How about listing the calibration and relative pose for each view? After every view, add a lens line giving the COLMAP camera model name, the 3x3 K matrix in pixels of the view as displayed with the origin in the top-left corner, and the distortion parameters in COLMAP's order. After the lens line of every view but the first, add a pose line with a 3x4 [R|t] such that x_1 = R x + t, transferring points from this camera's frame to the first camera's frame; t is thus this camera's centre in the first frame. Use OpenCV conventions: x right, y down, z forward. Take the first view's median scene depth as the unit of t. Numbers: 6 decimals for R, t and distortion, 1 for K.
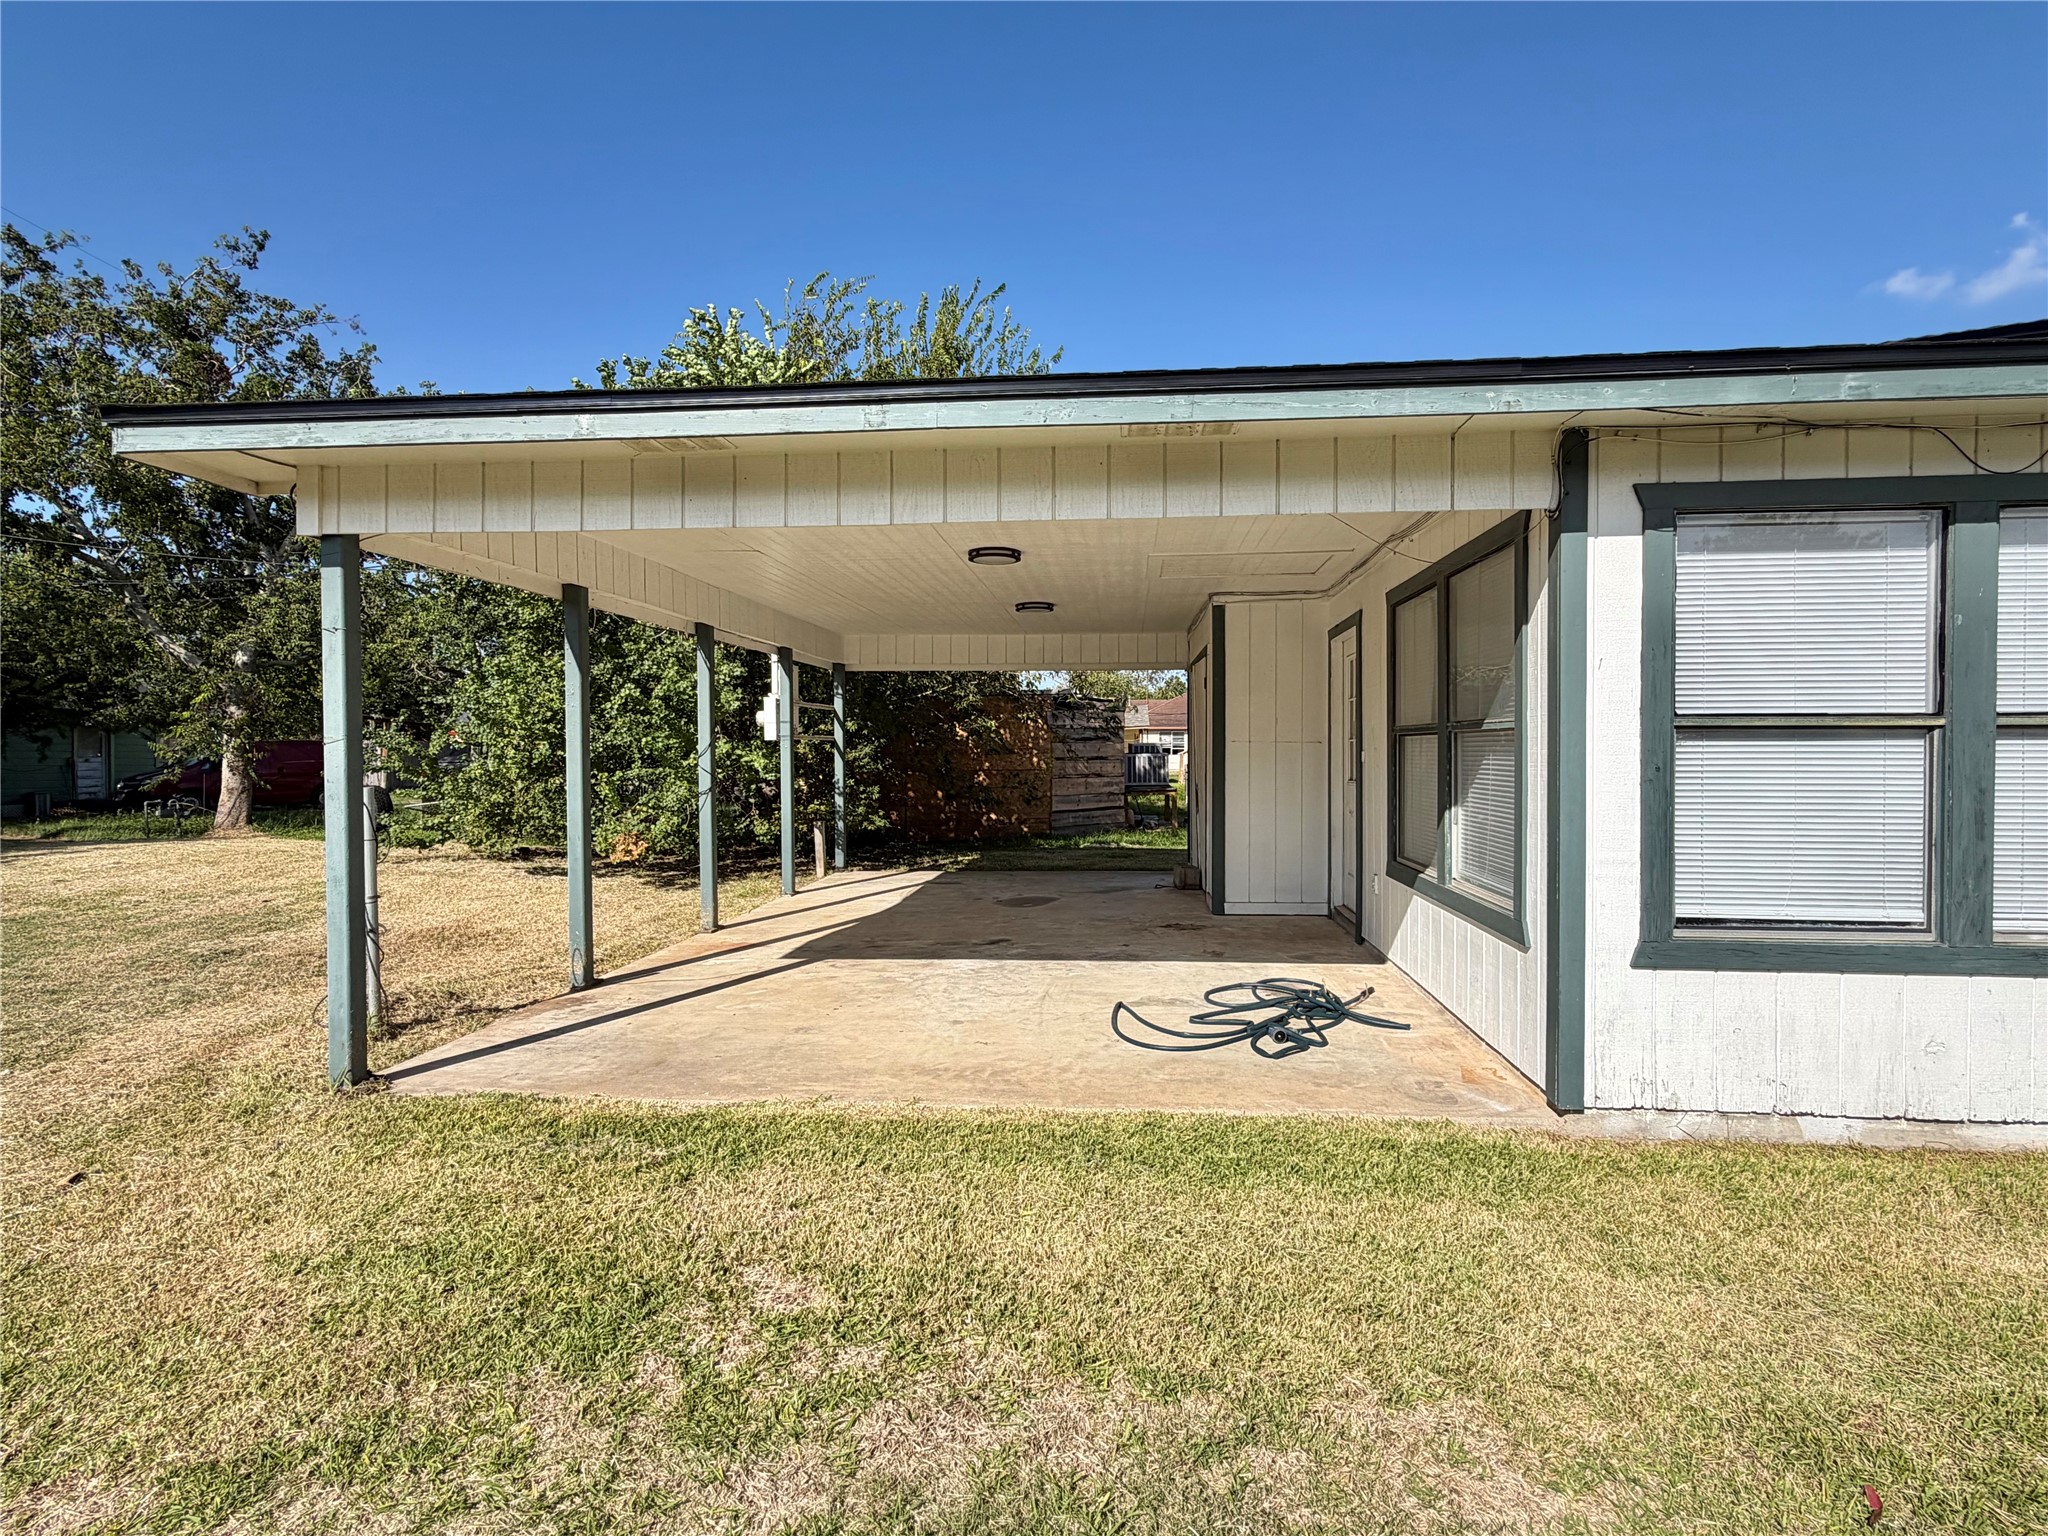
lens RADIAL K [[1012.7, 0, 1024.2], [0, 1012.7, 755.2], [0, 0, 1]] dist [0.003034, -0.000028]
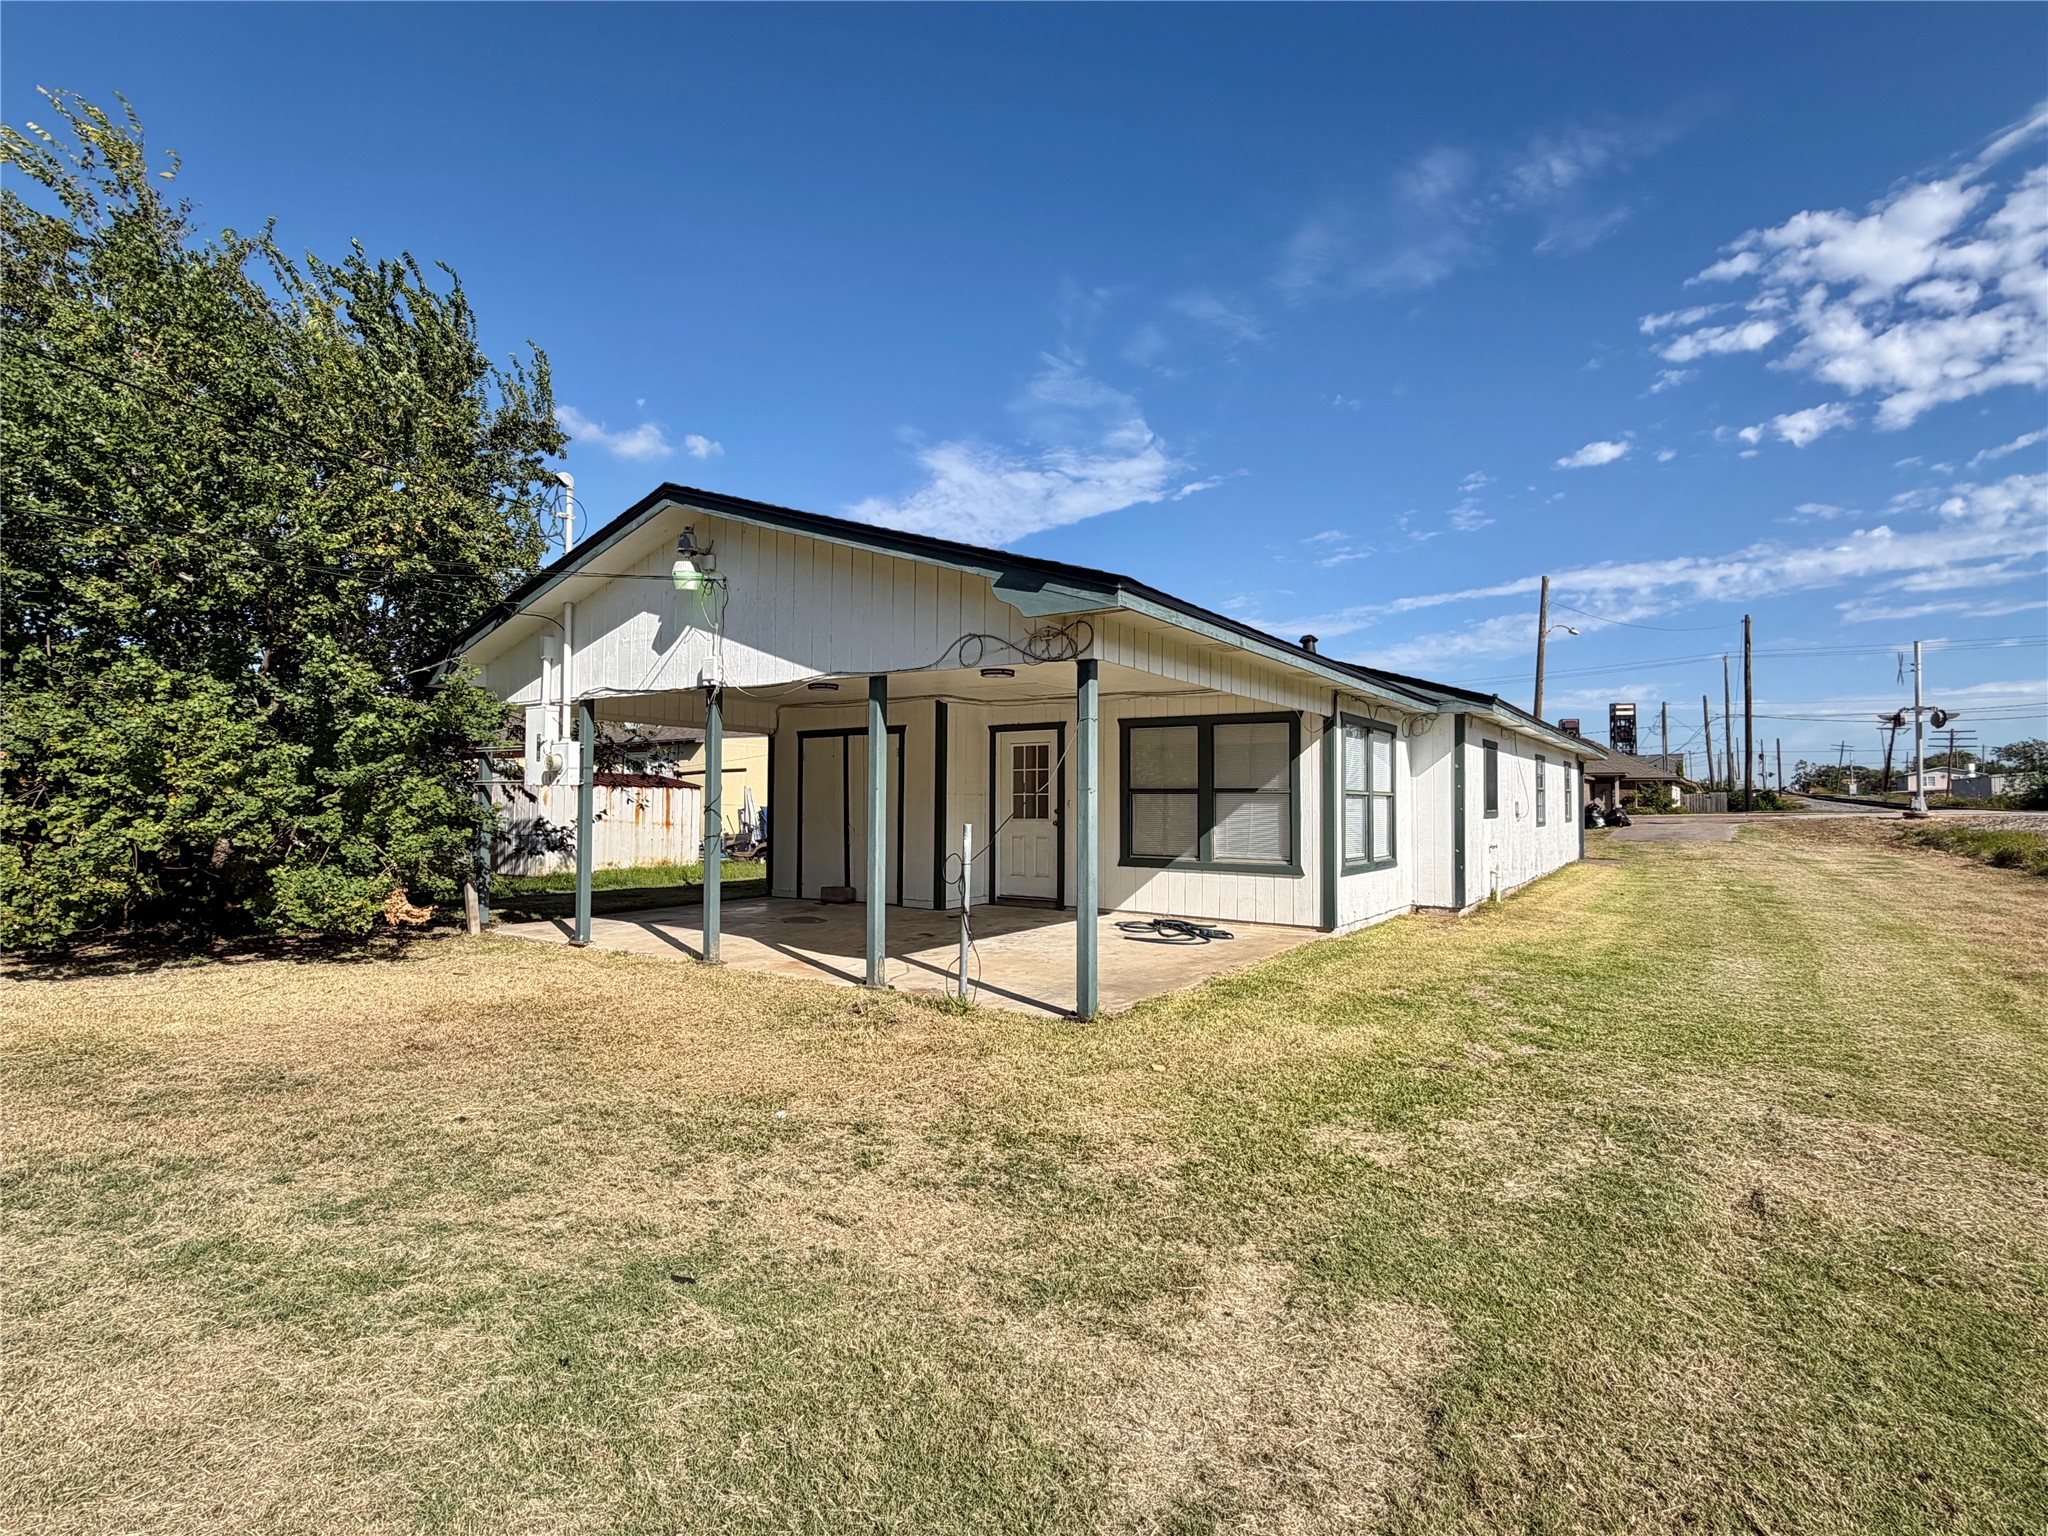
lens RADIAL K [[1012.7, 0, 1027.3], [0, 1012.7, 776.9], [0, 0, 1]] dist [0.003034, -0.000028]
pose [[0.473128, 0.024064, 0.880665, -1.473913], [-0.001057, 0.999642, -0.026747, 0.001990], [-0.880993, 0.011724, 0.472984, 0.257932]]
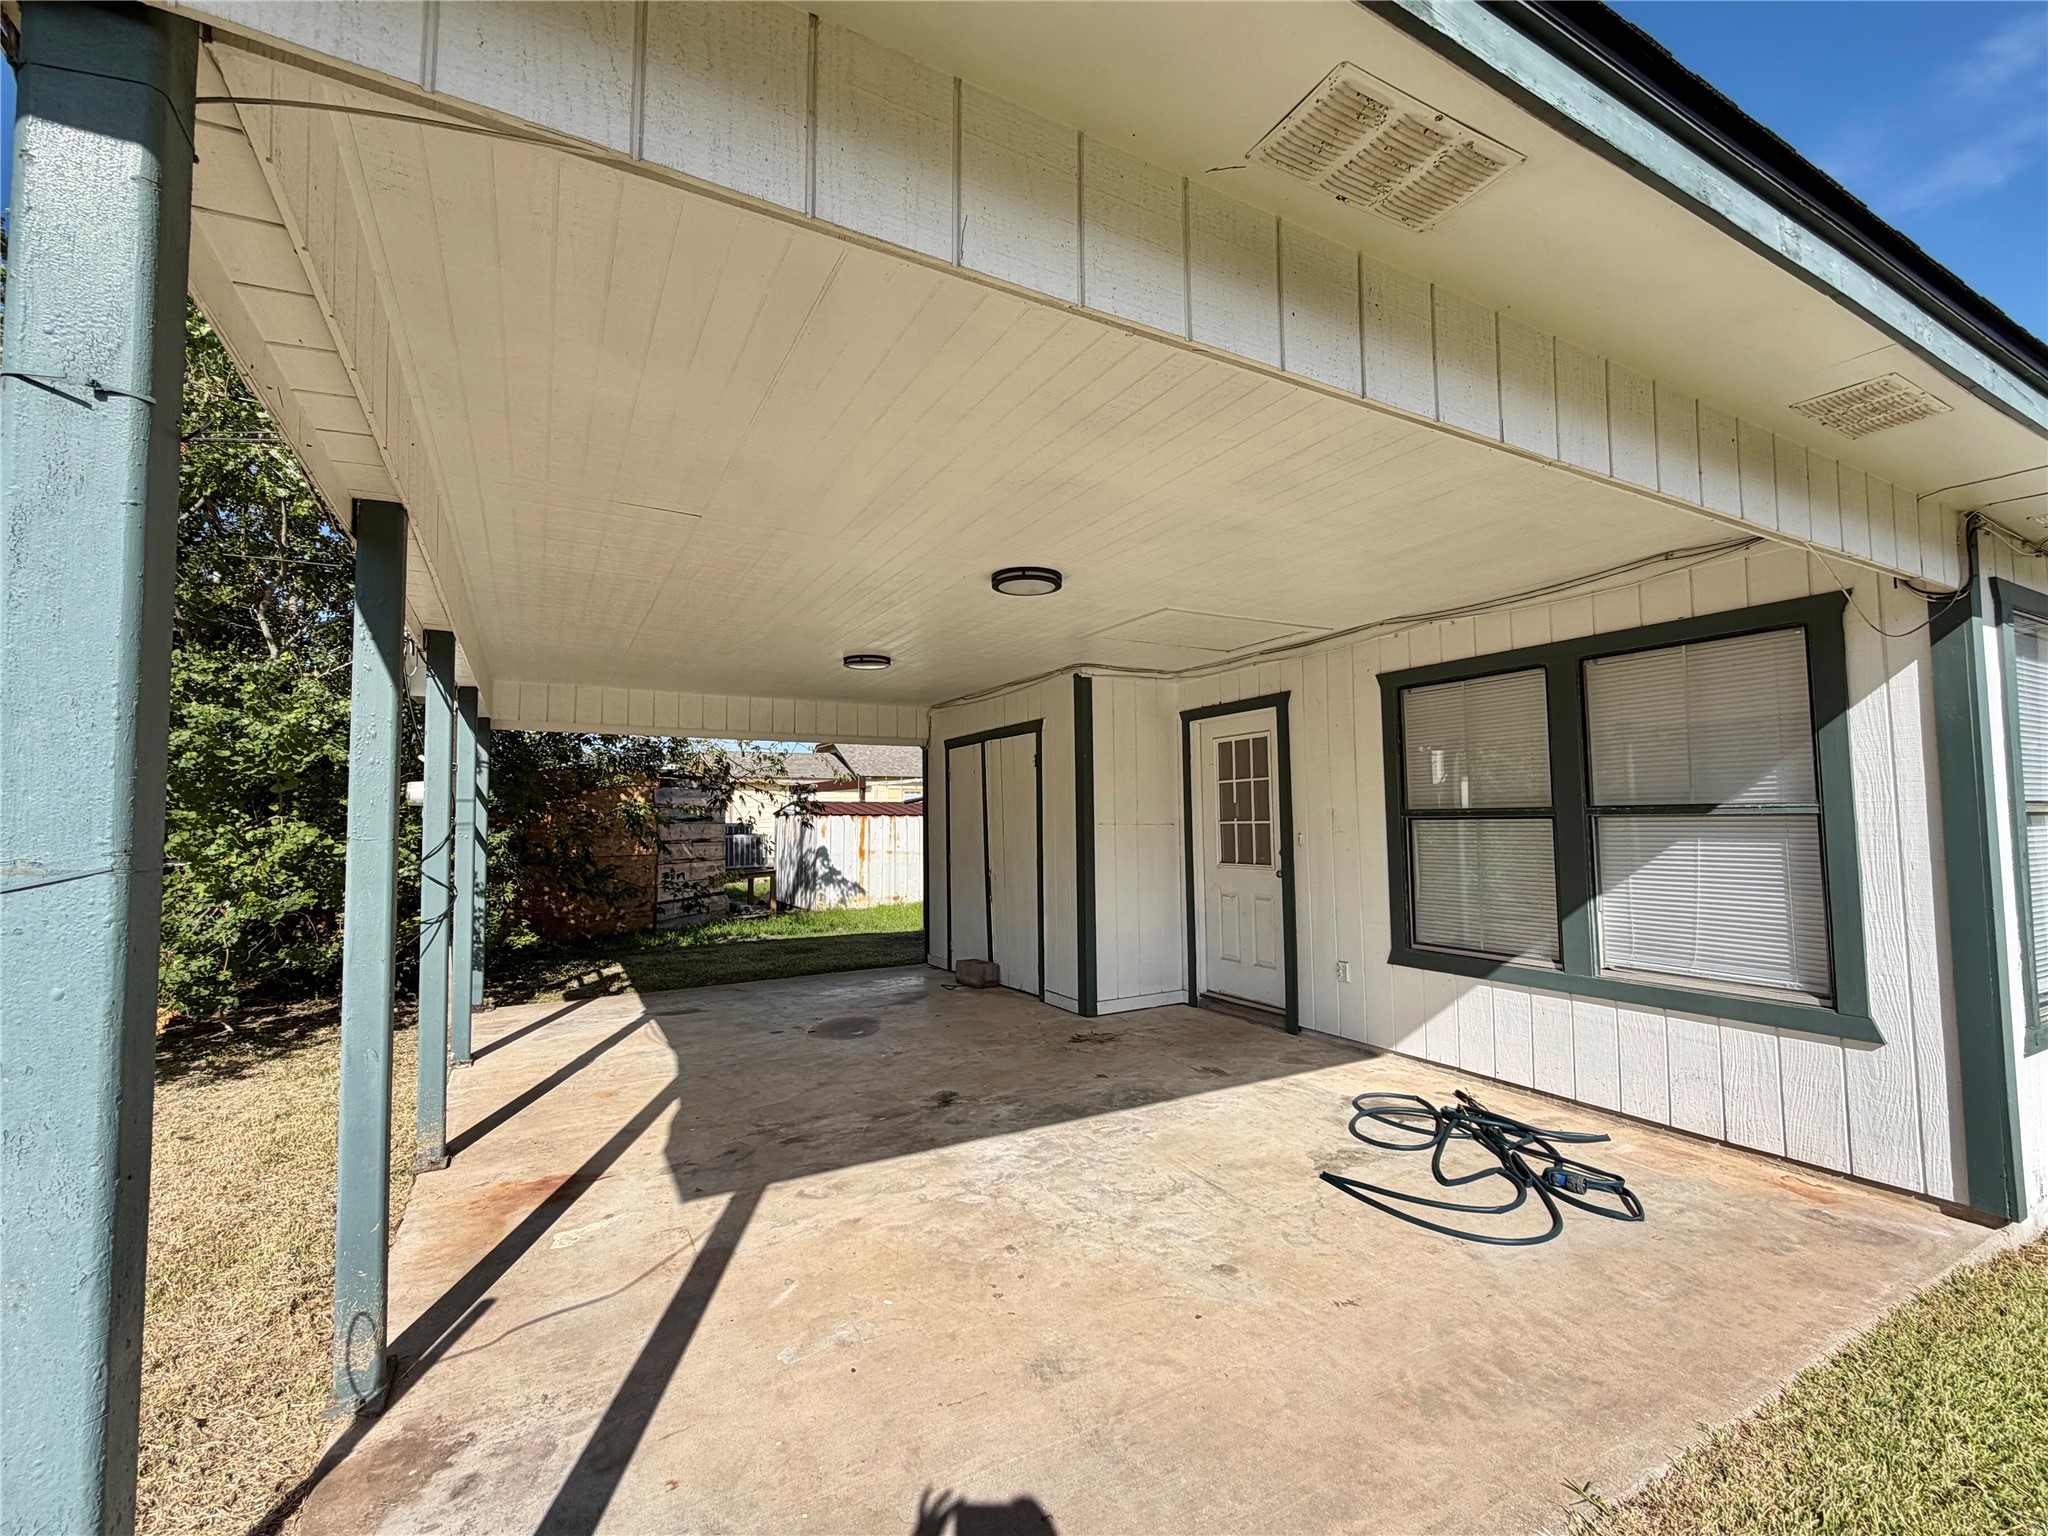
lens RADIAL K [[888.7, 0, 1029.6], [0, 888.7, 765.7], [0, 0, 1]] dist [0.000006, 0.000034]
pose [[0.820328, 0.033586, 0.570906, -0.432973], [0.009235, 0.997366, -0.071944, -0.012045], [-0.571818, 0.064290, 0.817857, 0.513718]]
